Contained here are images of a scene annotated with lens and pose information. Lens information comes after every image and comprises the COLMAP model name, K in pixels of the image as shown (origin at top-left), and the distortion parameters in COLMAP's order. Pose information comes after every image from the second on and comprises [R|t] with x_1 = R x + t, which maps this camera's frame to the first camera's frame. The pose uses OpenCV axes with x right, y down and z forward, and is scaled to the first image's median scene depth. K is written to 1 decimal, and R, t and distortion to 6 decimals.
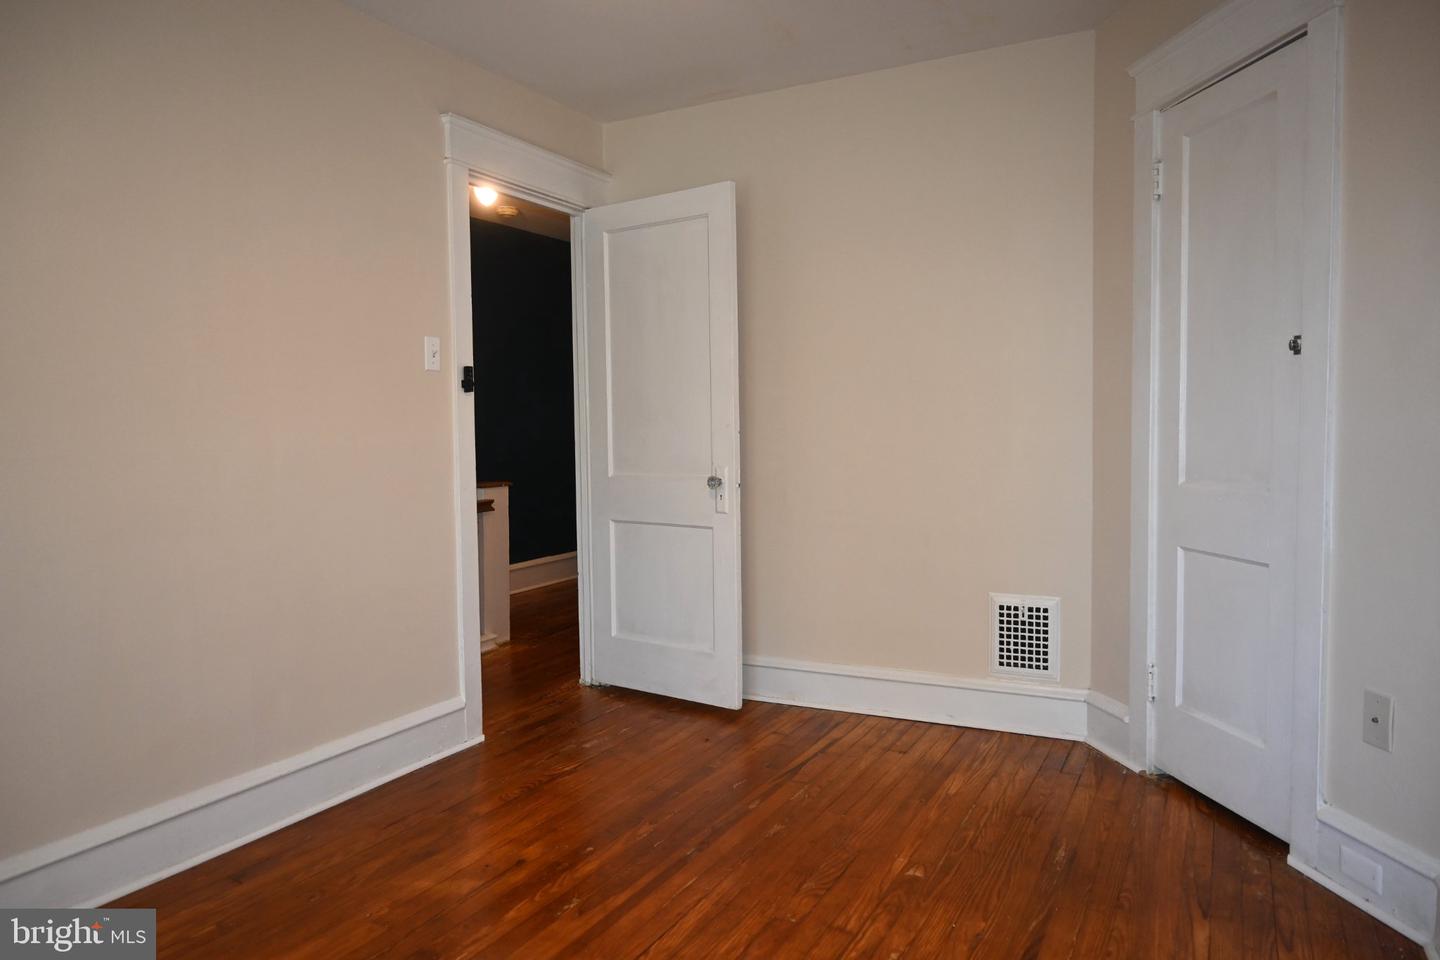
lens RADIAL K [[1020.1, 0, 720.0], [0, 1020.1, 480.0], [0, 0, 1]] dist [0.000832, 0.003149]
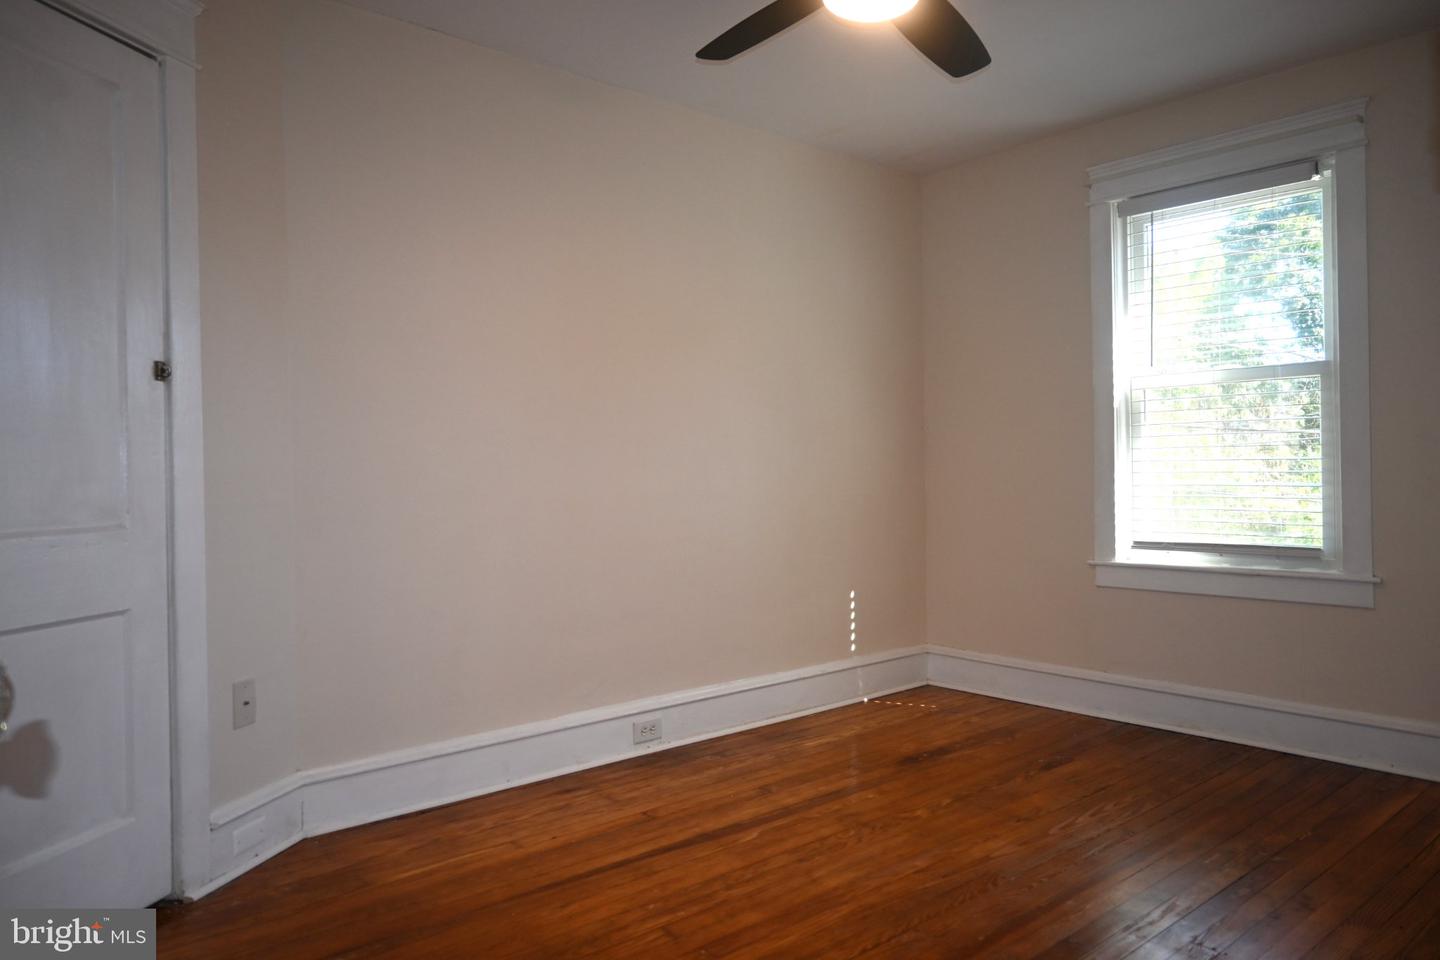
lens RADIAL K [[1020.1, 0, 720.0], [0, 1020.1, 480.0], [0, 0, 1]] dist [0.000832, 0.003149]
pose [[-0.933113, 0.024763, 0.358729, -0.299918], [0.050226, 0.996822, 0.061837, -0.067632], [-0.356058, 0.075719, -0.931391, 1.872160]]
